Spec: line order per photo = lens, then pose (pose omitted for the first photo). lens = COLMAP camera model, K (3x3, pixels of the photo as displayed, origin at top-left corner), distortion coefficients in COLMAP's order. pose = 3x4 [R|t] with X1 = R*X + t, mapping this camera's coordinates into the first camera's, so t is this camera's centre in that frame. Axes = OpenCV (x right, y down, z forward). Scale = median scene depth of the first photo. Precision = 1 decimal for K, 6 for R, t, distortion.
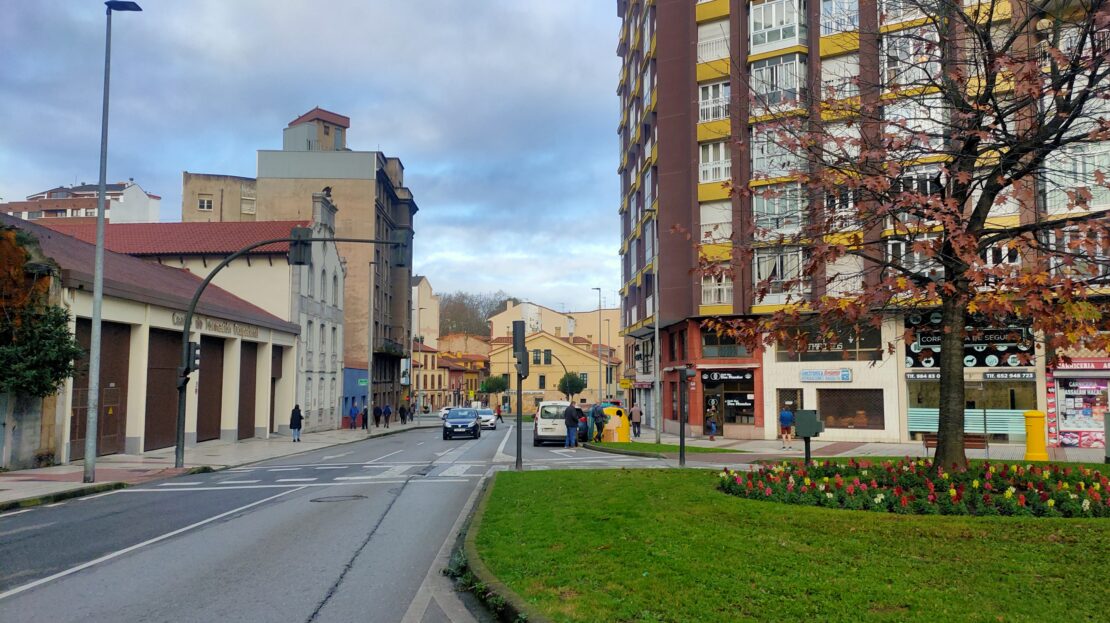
lens RADIAL K [[844.0, 0, 553.2], [0, 844.0, 313.0], [0, 0, 1]] dist [0.063074, 0.001480]
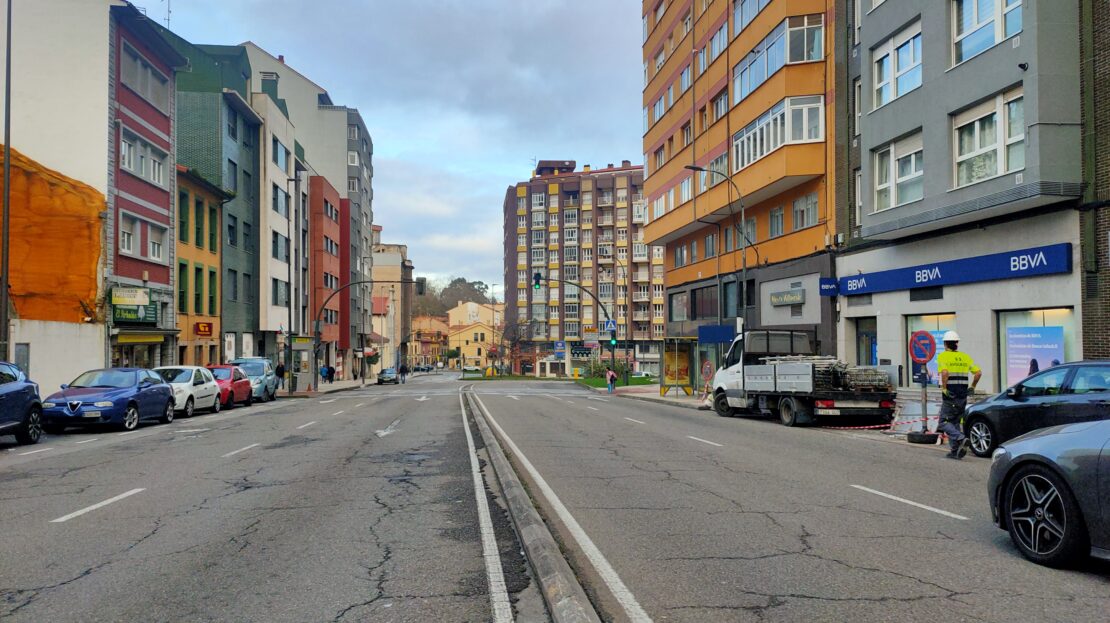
lens RADIAL K [[844.0, 0, 553.2], [0, 844.0, 313.0], [0, 0, 1]] dist [0.063074, 0.001480]
pose [[0.998150, -0.009490, 0.060059, 0.035265], [0.006222, 0.998501, 0.054371, -0.092618], [-0.060485, -0.053896, 0.996713, -0.747349]]
